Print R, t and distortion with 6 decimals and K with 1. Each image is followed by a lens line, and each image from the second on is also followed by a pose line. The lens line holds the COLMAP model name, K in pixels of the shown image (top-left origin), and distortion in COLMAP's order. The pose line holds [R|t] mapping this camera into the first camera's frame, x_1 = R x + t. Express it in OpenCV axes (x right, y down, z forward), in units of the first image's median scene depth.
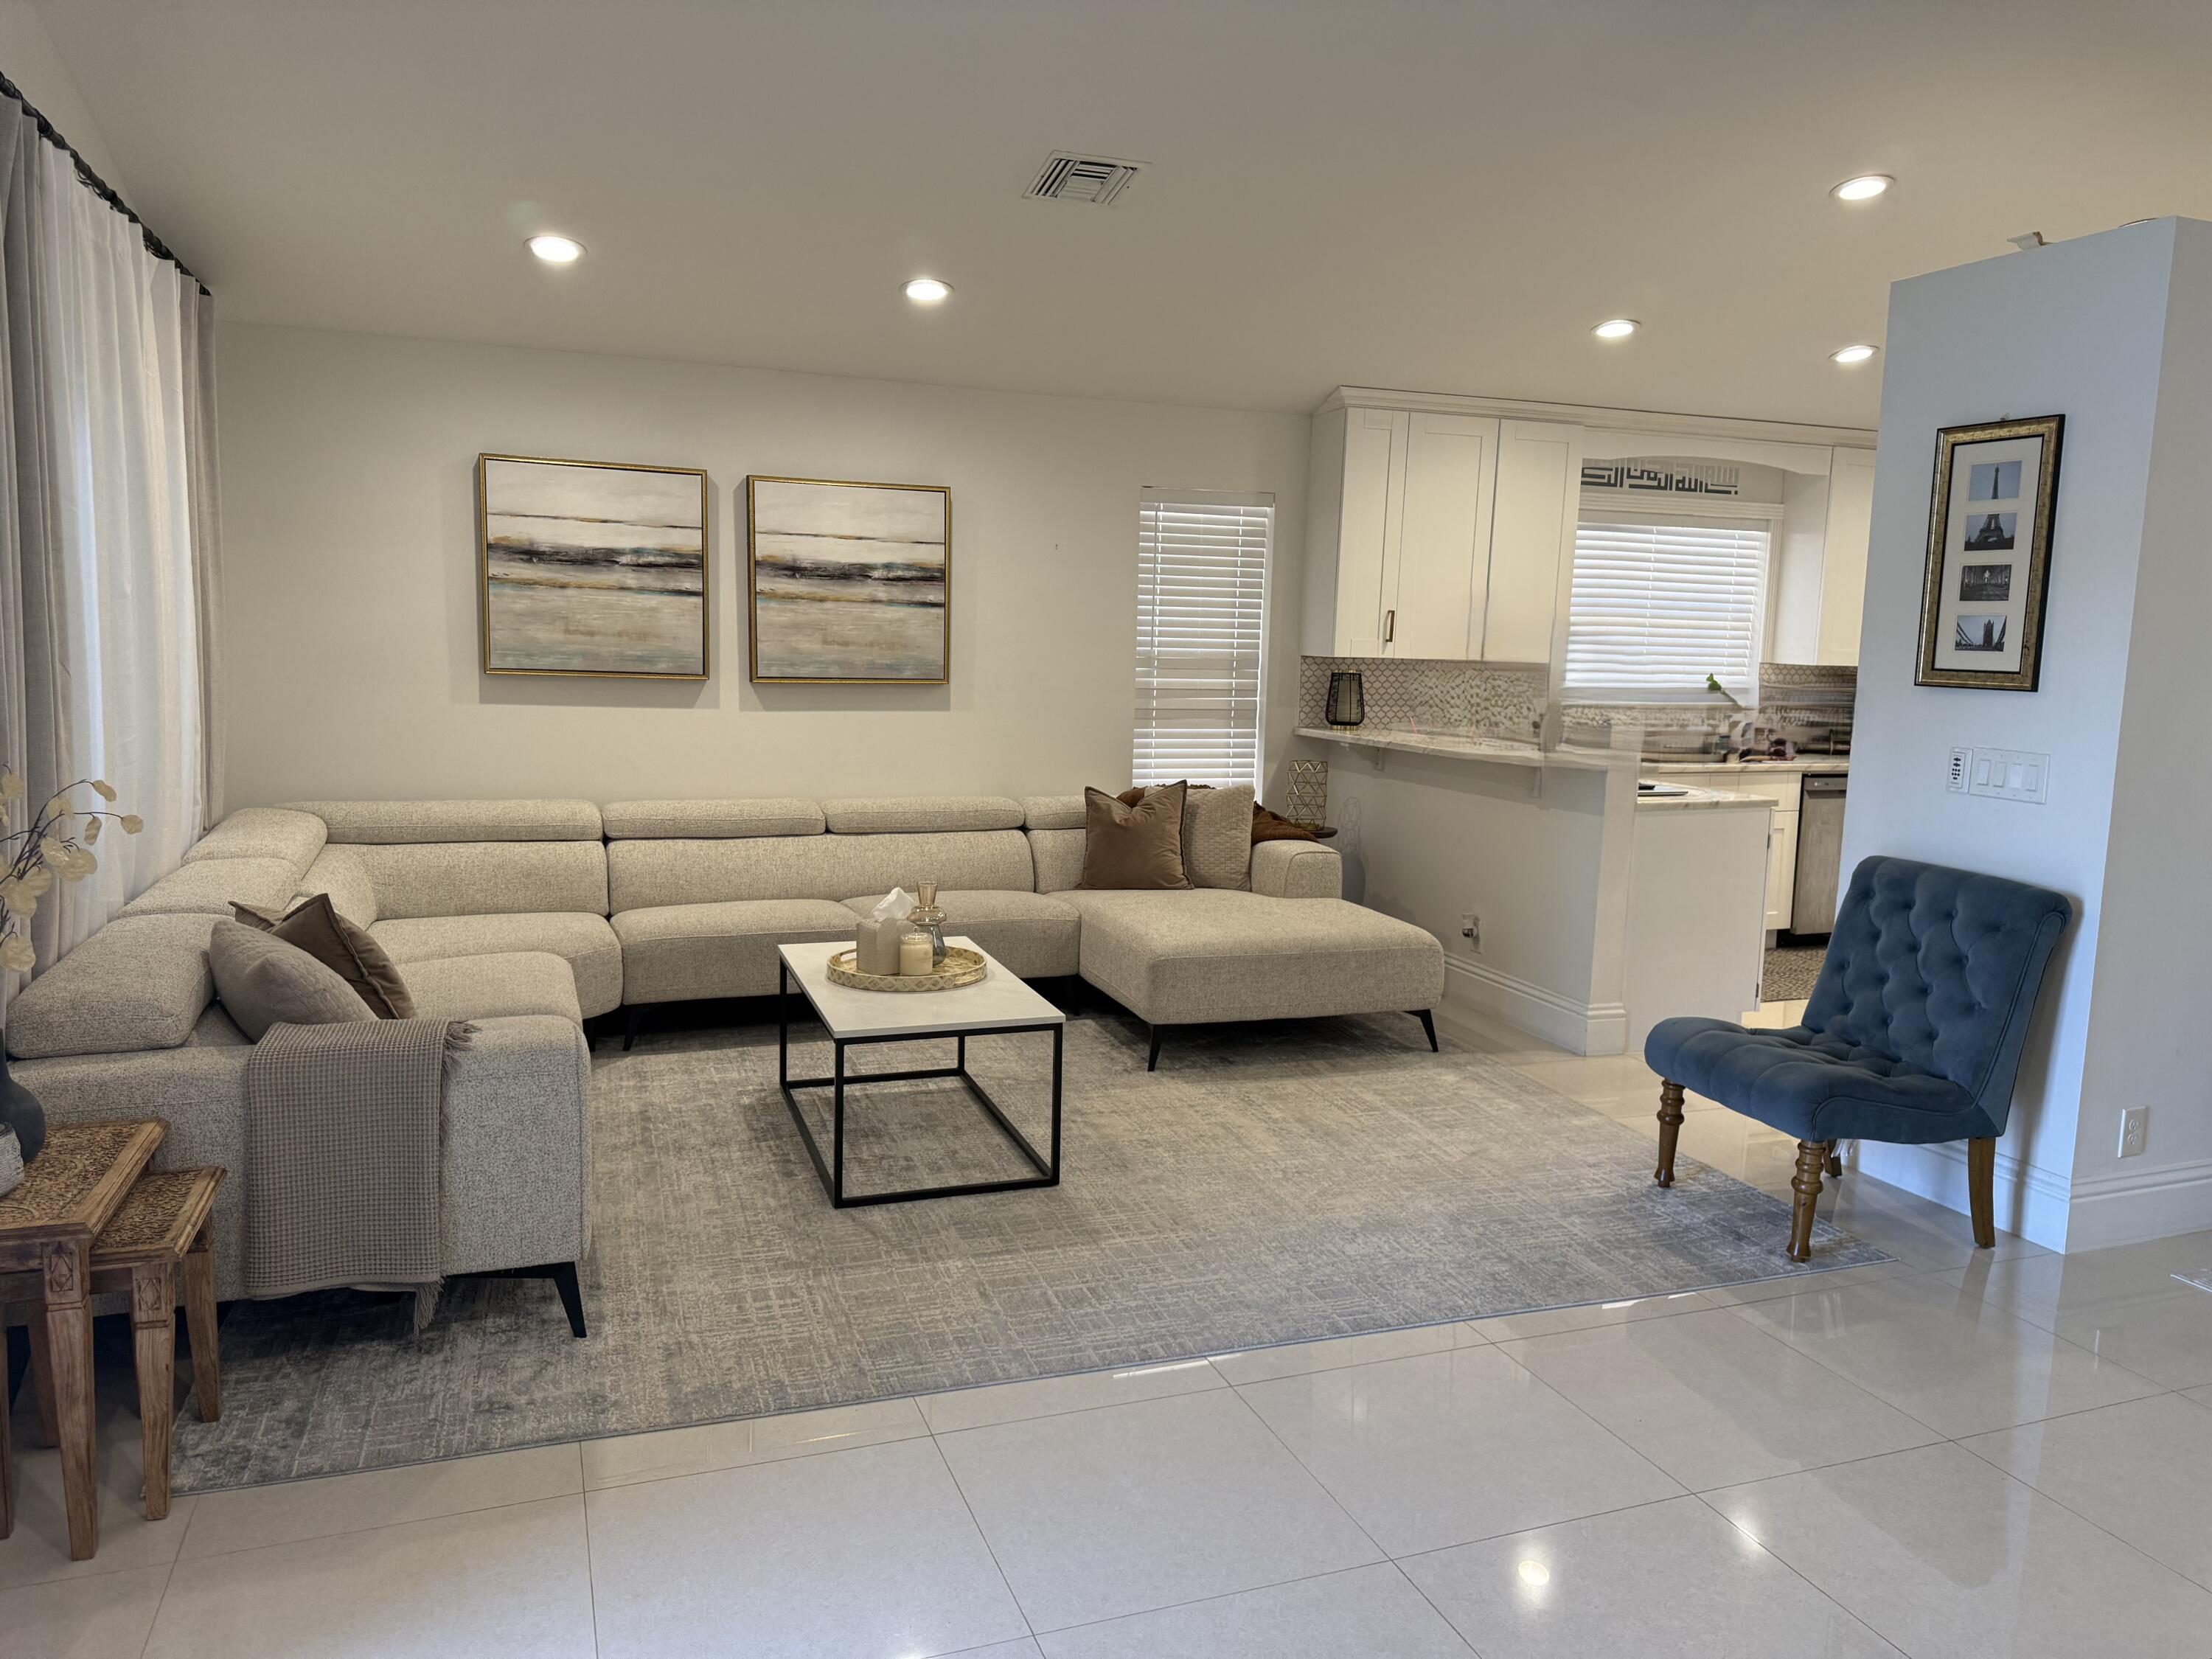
lens RADIAL K [[1550.2, 0, 1106.0], [0, 1550.2, 829.5], [0, 0, 1]] dist [0.172099, -0.294736]
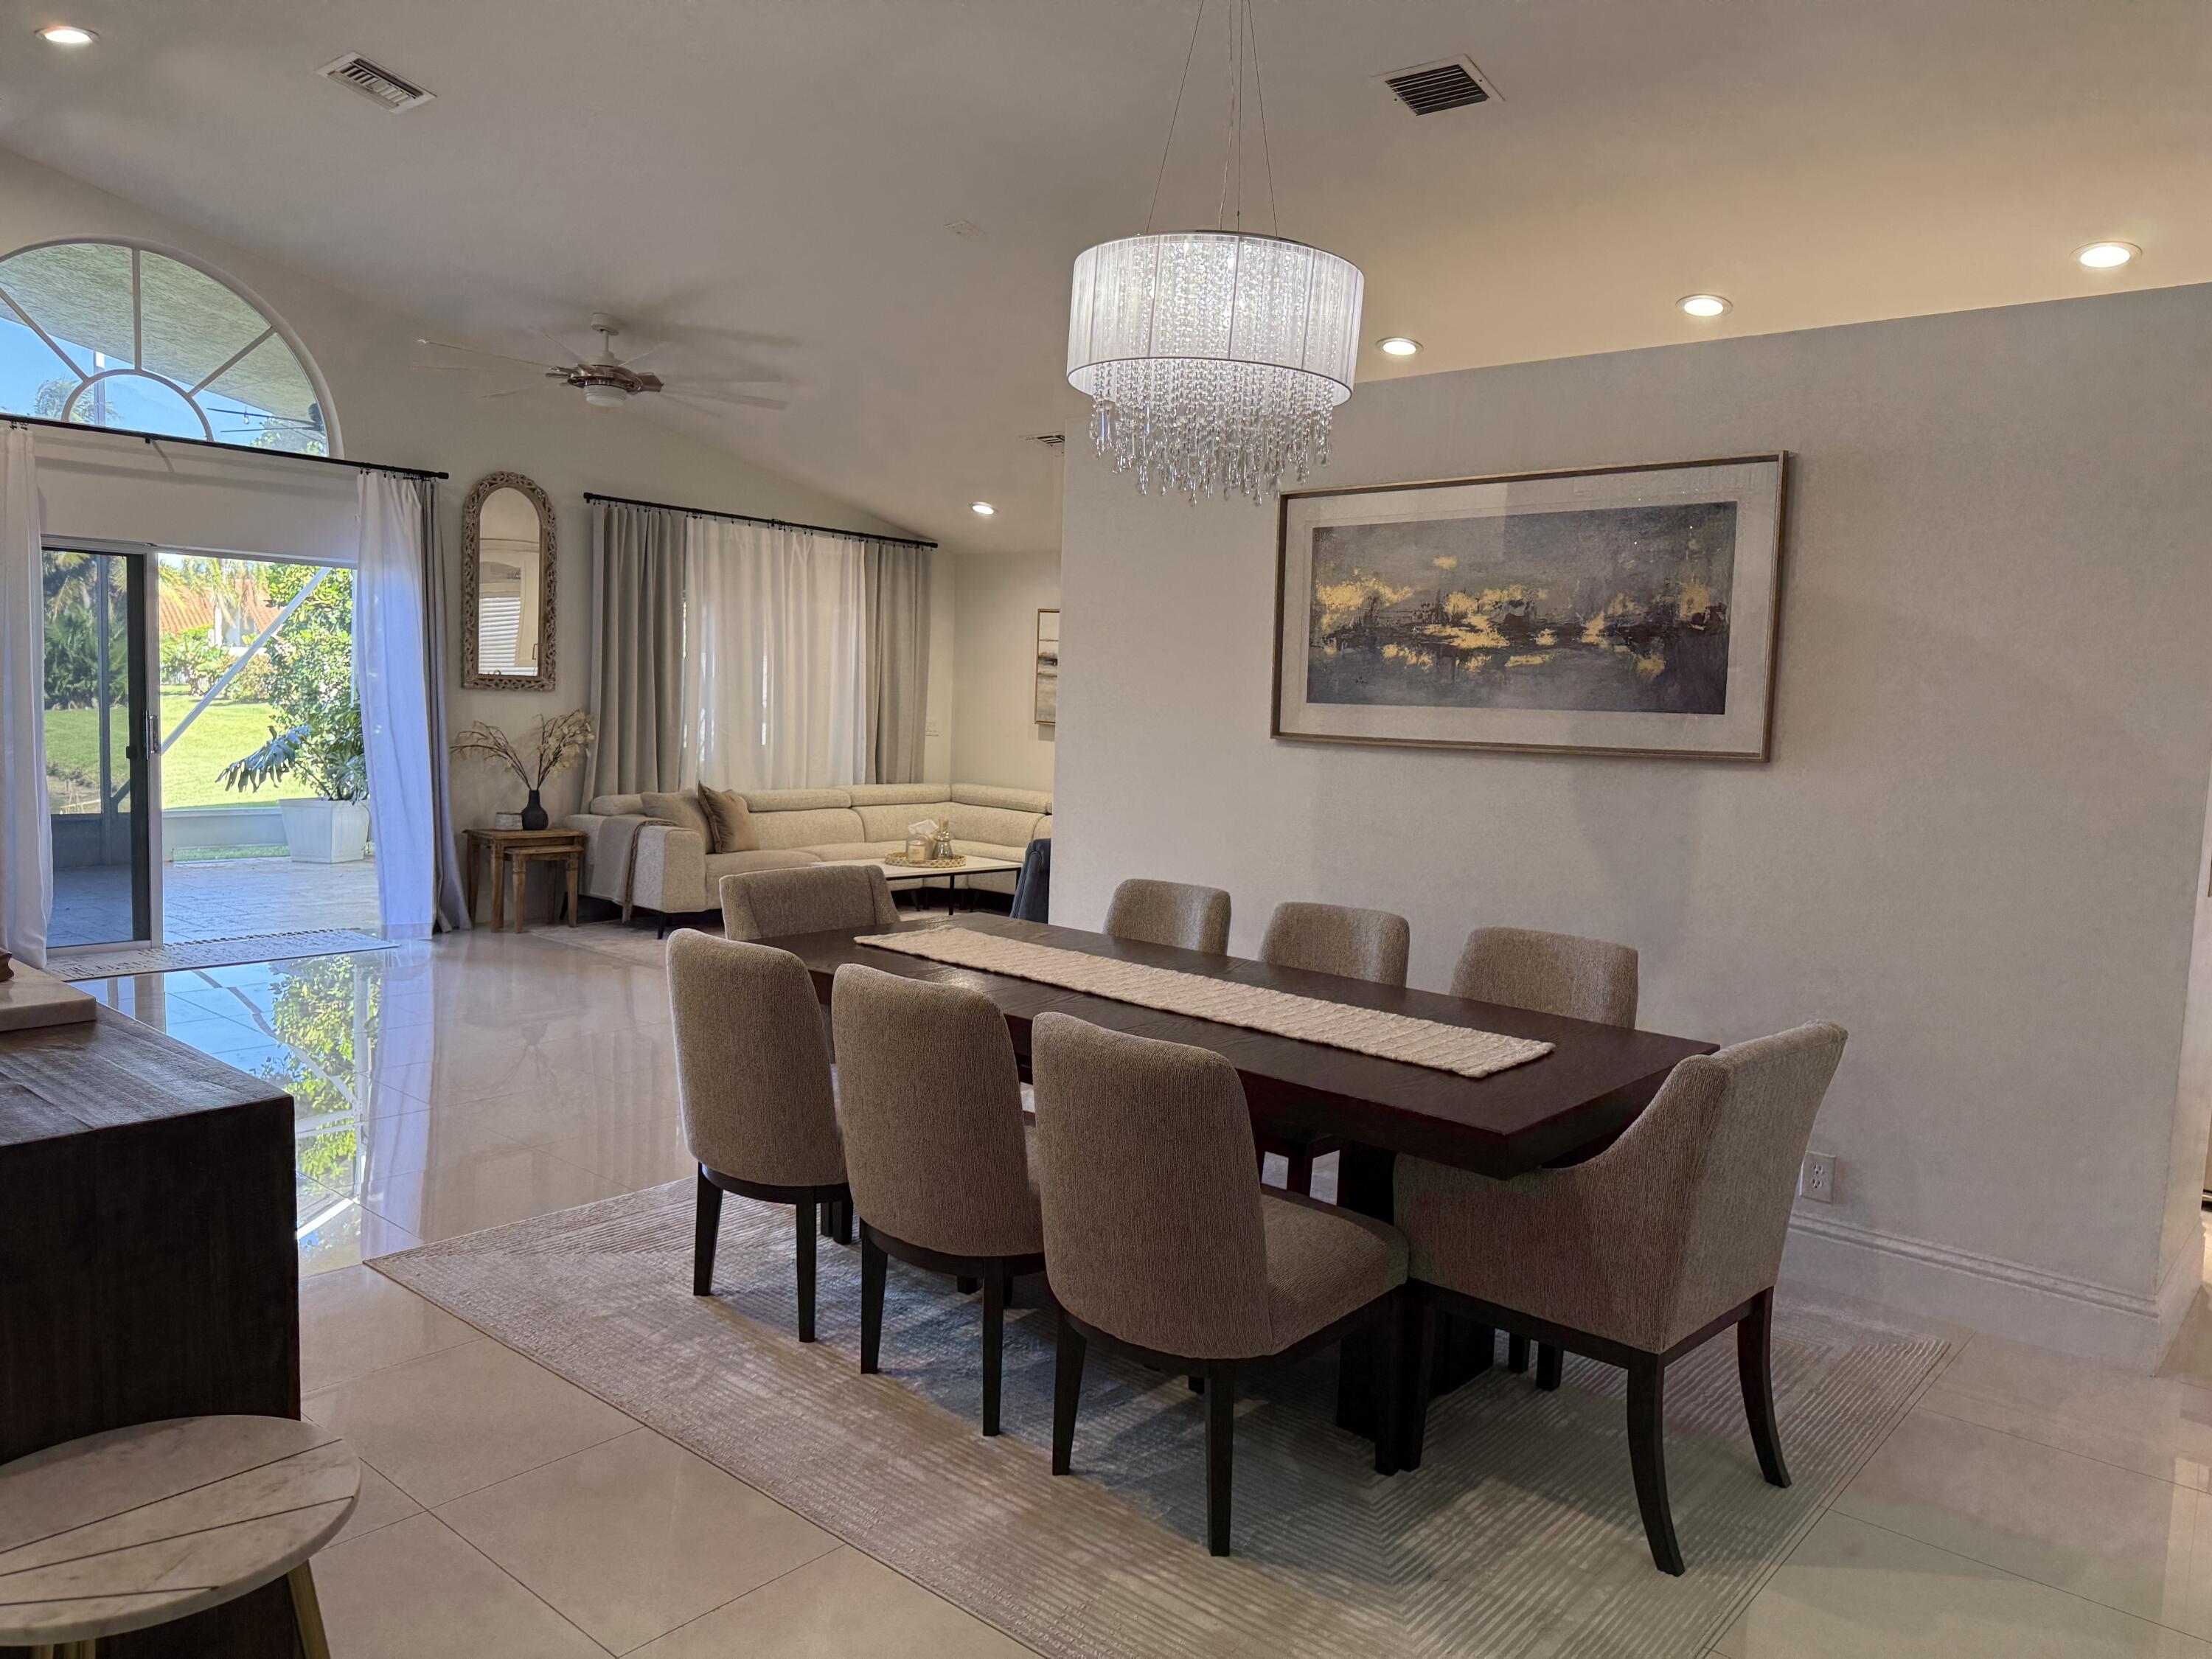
lens RADIAL K [[1550.2, 0, 1106.0], [0, 1550.2, 829.5], [0, 0, 1]] dist [0.172099, -0.294736]
pose [[0.475291, 0.069913, -0.877047, 1.220964], [-0.146142, 0.989264, -0.000340, 0.014254], [0.867607, 0.128335, 0.480405, 0.184314]]
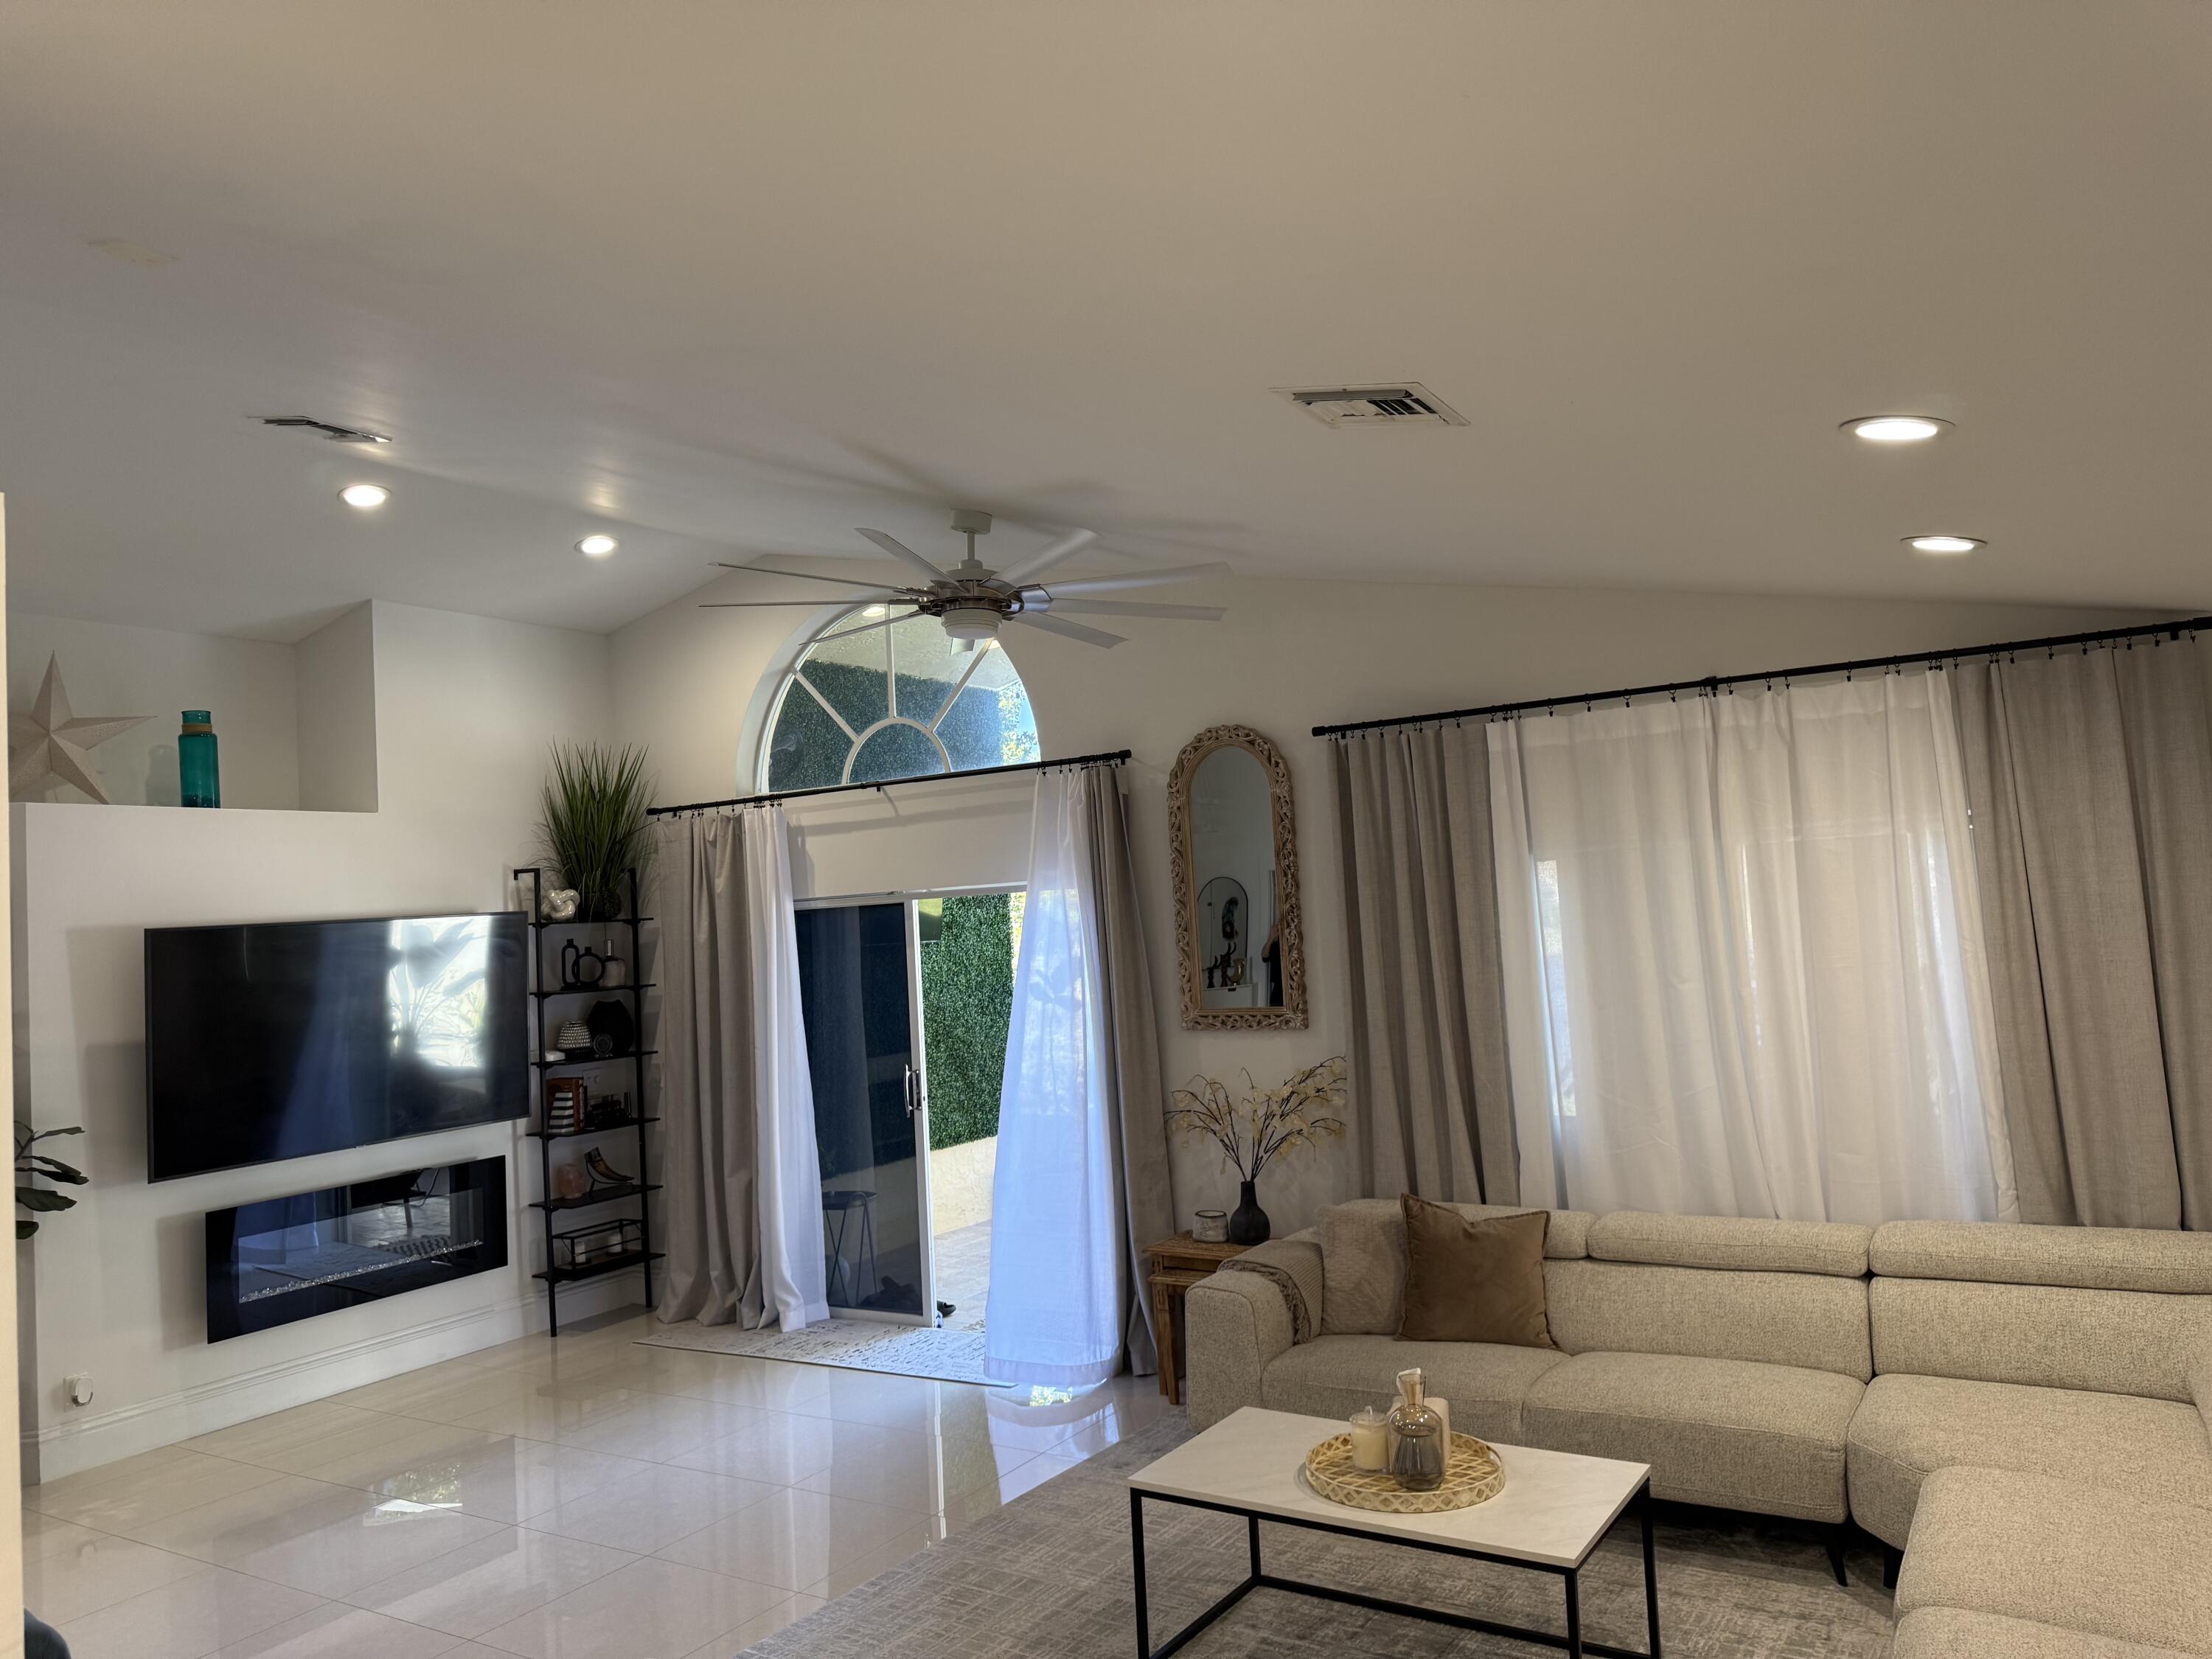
lens RADIAL K [[1550.2, 0, 1106.0], [0, 1550.2, 829.5], [0, 0, 1]] dist [0.172099, -0.294736]
pose [[-0.808877, -0.030226, -0.587201, 0.350304], [-0.054747, 0.998211, 0.024033, -0.177623], [0.585424, 0.051588, -0.809085, 1.128732]]
